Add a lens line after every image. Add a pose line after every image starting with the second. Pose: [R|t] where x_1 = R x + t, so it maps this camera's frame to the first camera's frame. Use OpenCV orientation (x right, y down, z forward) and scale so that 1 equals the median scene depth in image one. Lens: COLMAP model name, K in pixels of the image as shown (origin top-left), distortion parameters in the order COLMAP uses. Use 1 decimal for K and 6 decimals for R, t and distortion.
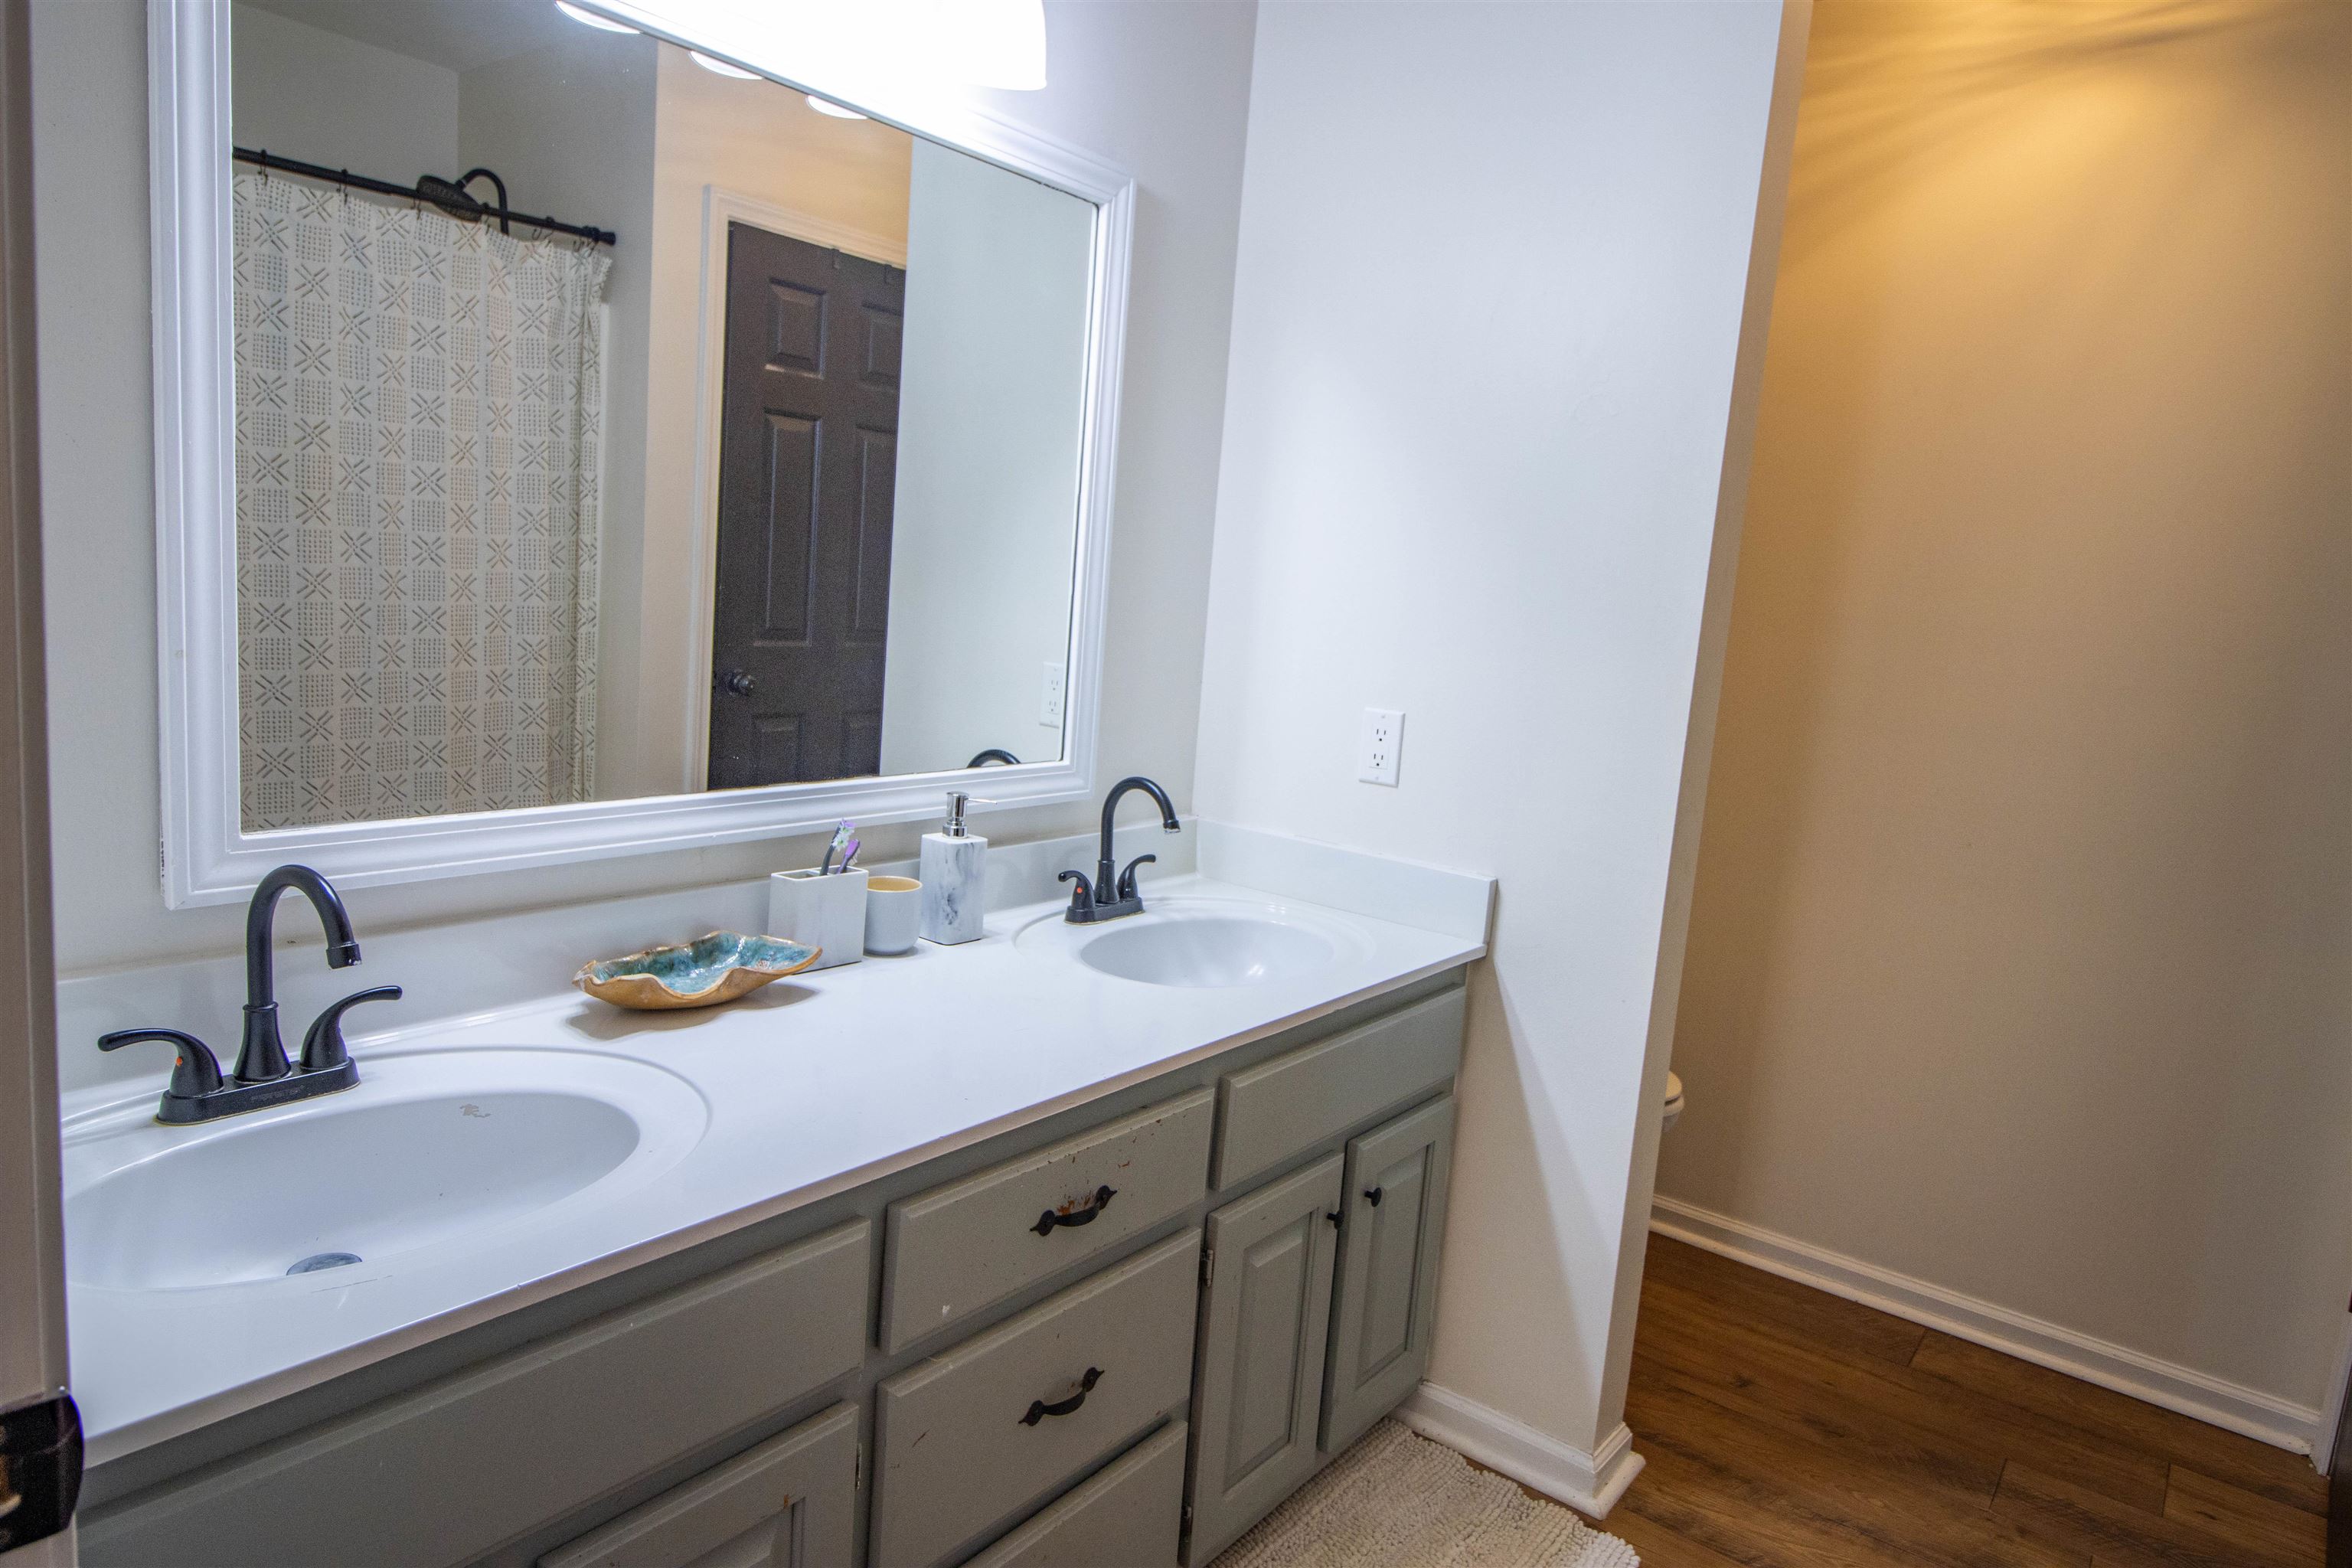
lens RADIAL K [[1491.4, 0, 1165.3], [0, 1491.4, 785.9], [0, 0, 1]] dist [0.011460, -0.009332]
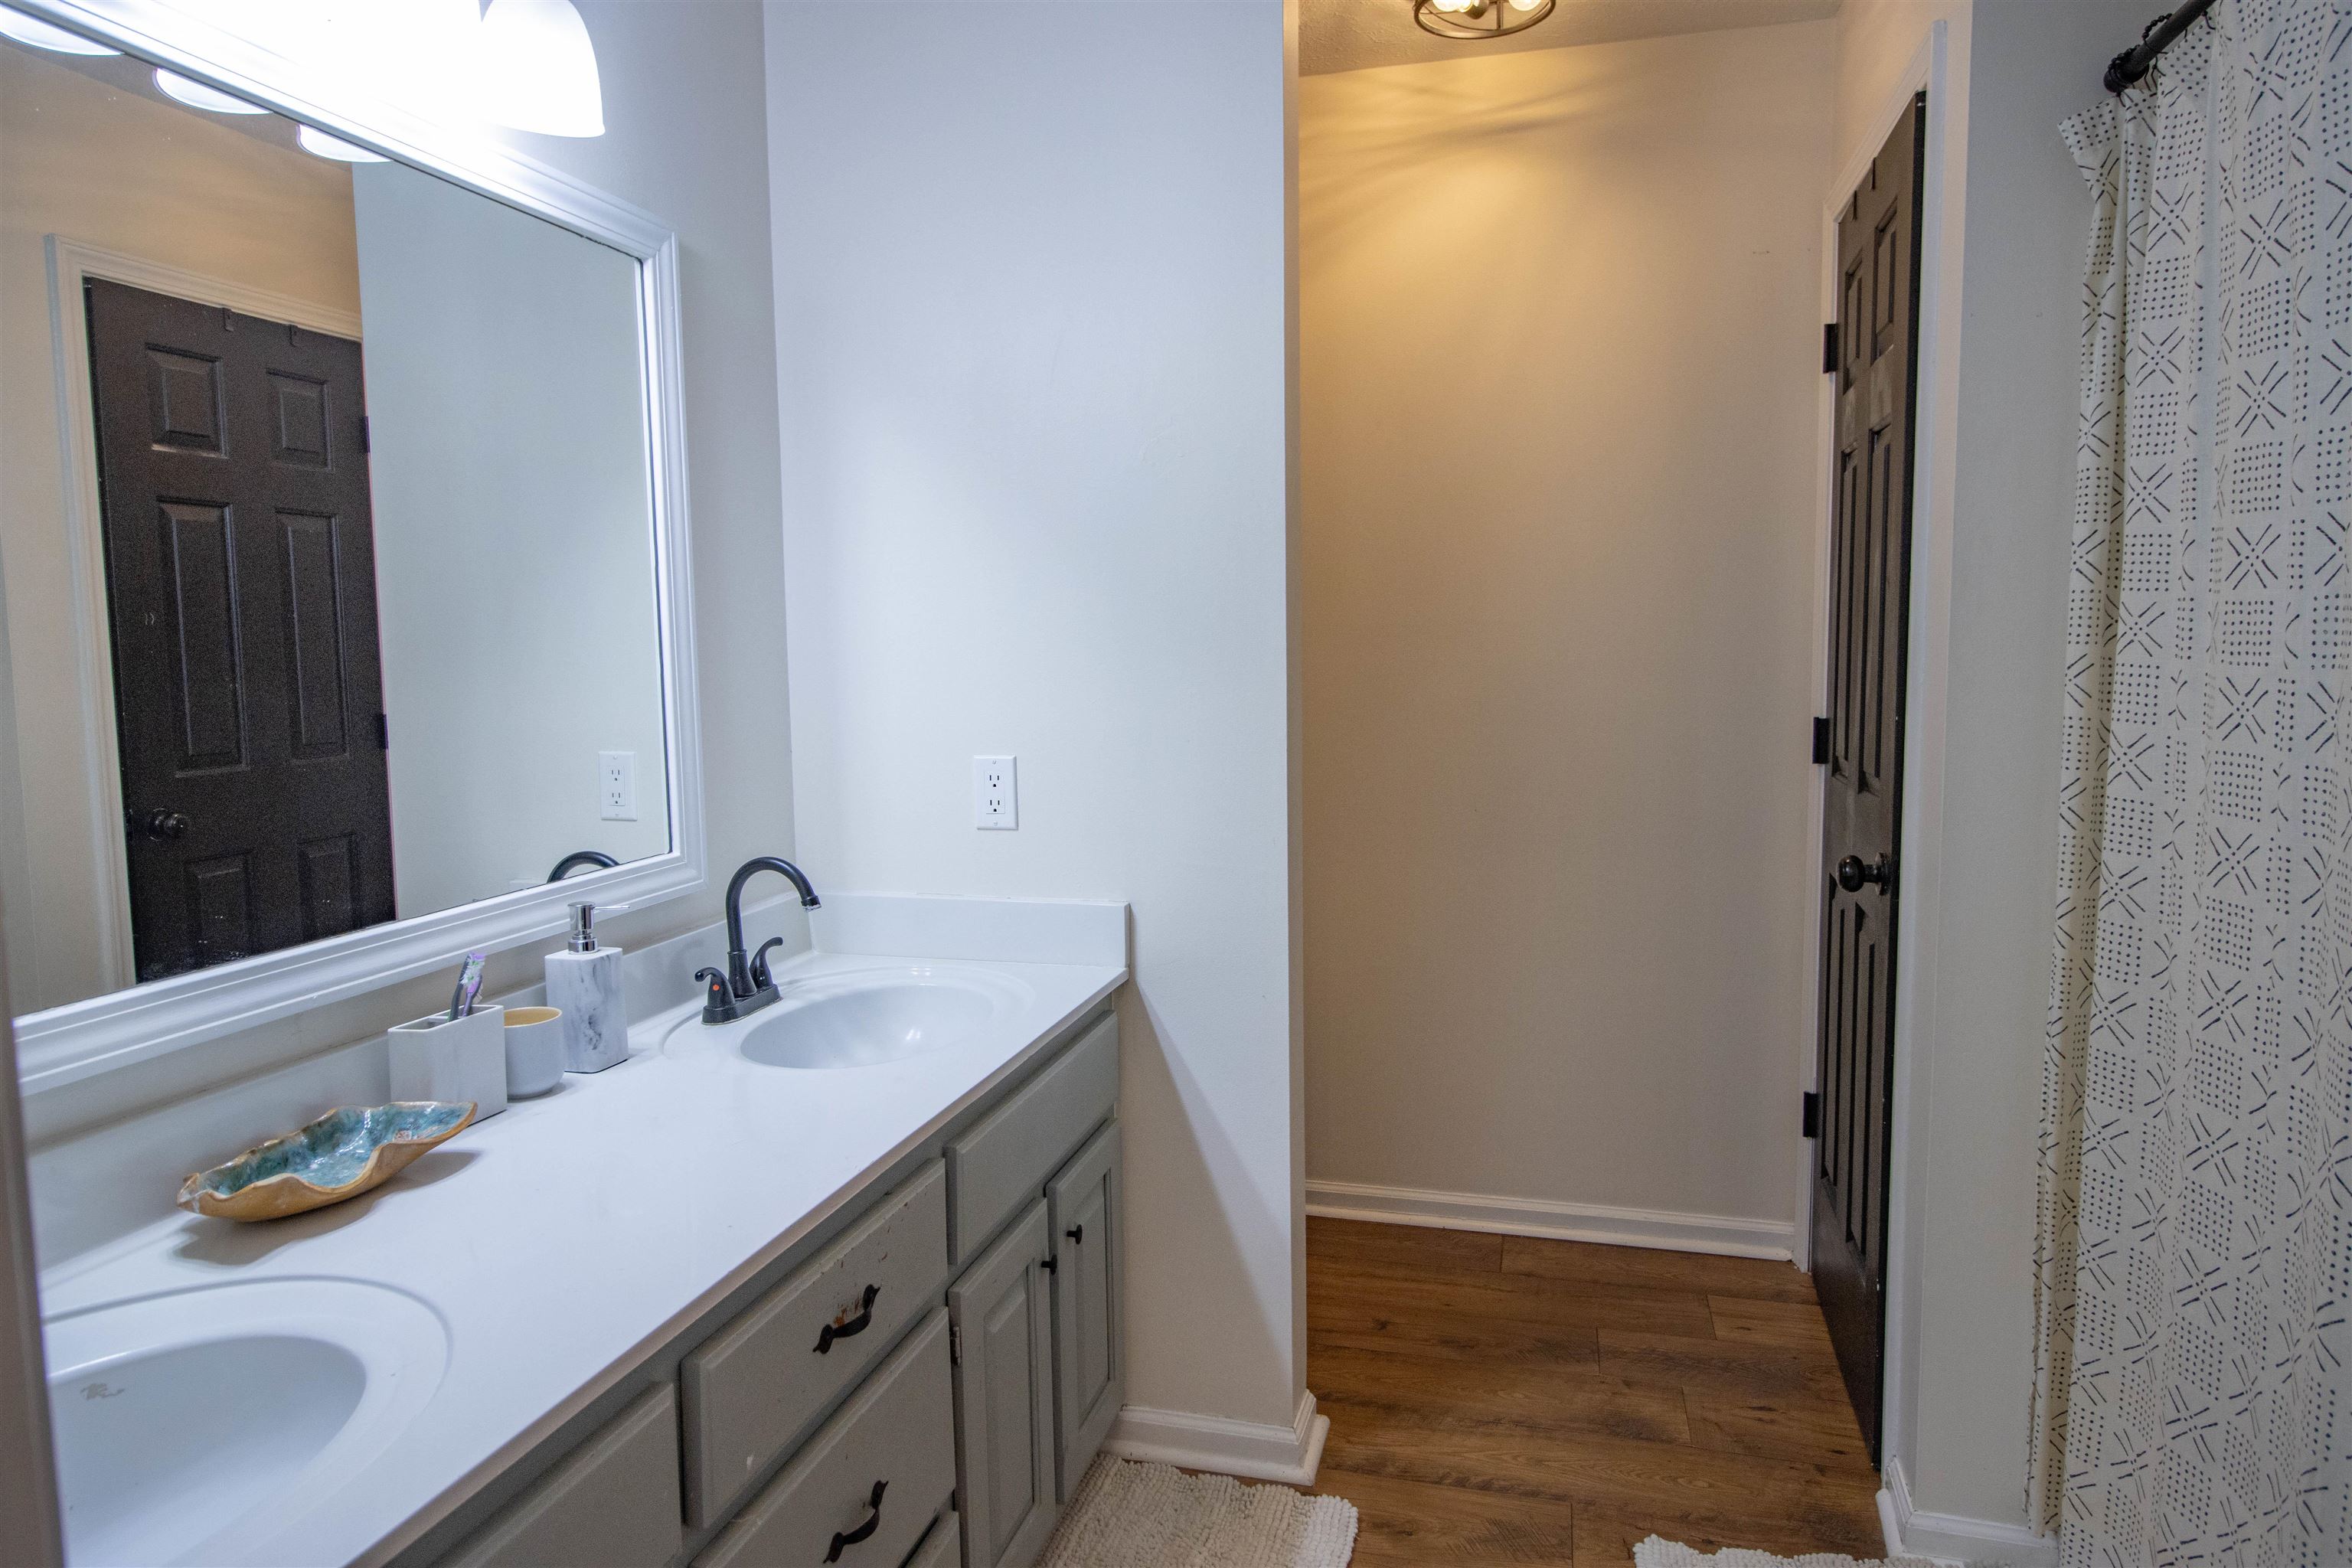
lens RADIAL K [[1491.4, 0, 1169.7], [0, 1491.4, 781.0], [0, 0, 1]] dist [0.011460, -0.009332]
pose [[0.915635, -0.129224, 0.380675, -0.137134], [0.142998, 0.989691, -0.007993, -0.009448], [-0.375717, 0.061755, 0.924675, 0.026435]]
